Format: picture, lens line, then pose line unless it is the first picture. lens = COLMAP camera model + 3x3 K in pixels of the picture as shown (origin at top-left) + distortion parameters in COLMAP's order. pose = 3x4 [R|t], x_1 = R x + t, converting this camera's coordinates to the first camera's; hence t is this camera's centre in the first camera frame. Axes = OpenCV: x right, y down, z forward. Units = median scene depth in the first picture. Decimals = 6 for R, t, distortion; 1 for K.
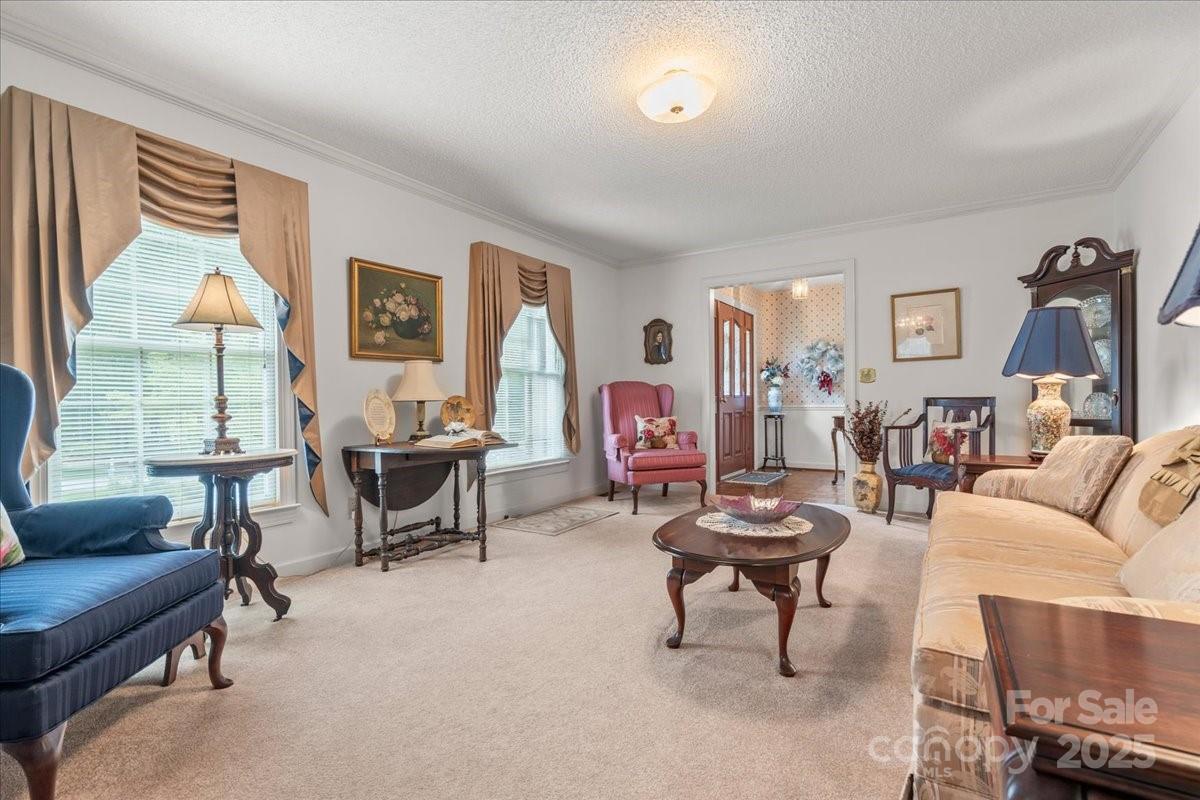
lens RADIAL K [[549.5, 0, 609.3], [0, 549.5, 400.1], [0, 0, 1]] dist [0.000319, 0.001305]
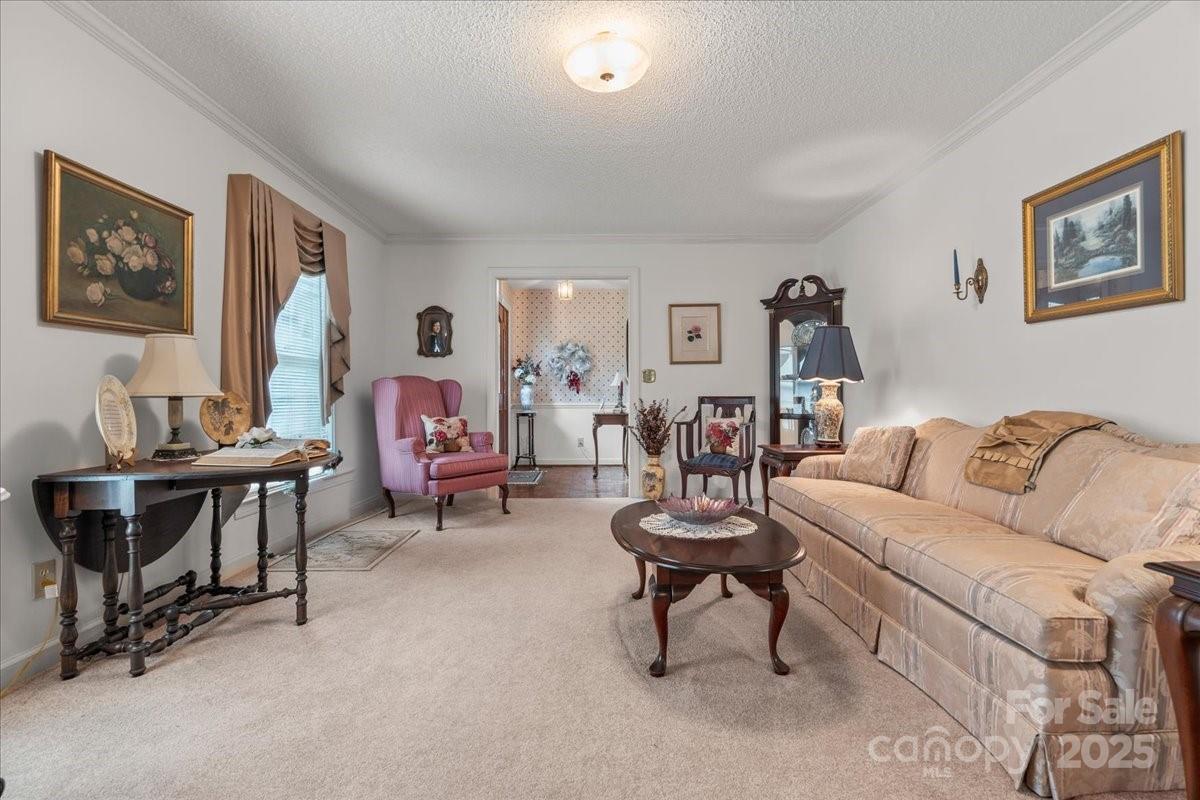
lens RADIAL K [[549.5, 0, 599.6], [0, 549.5, 392.6], [0, 0, 1]] dist [0.000319, 0.001305]
pose [[0.842582, 0.010086, 0.538474, -0.267071], [-0.004377, 0.999920, -0.011880, 0.002123], [-0.538550, 0.007653, 0.842559, 0.177825]]
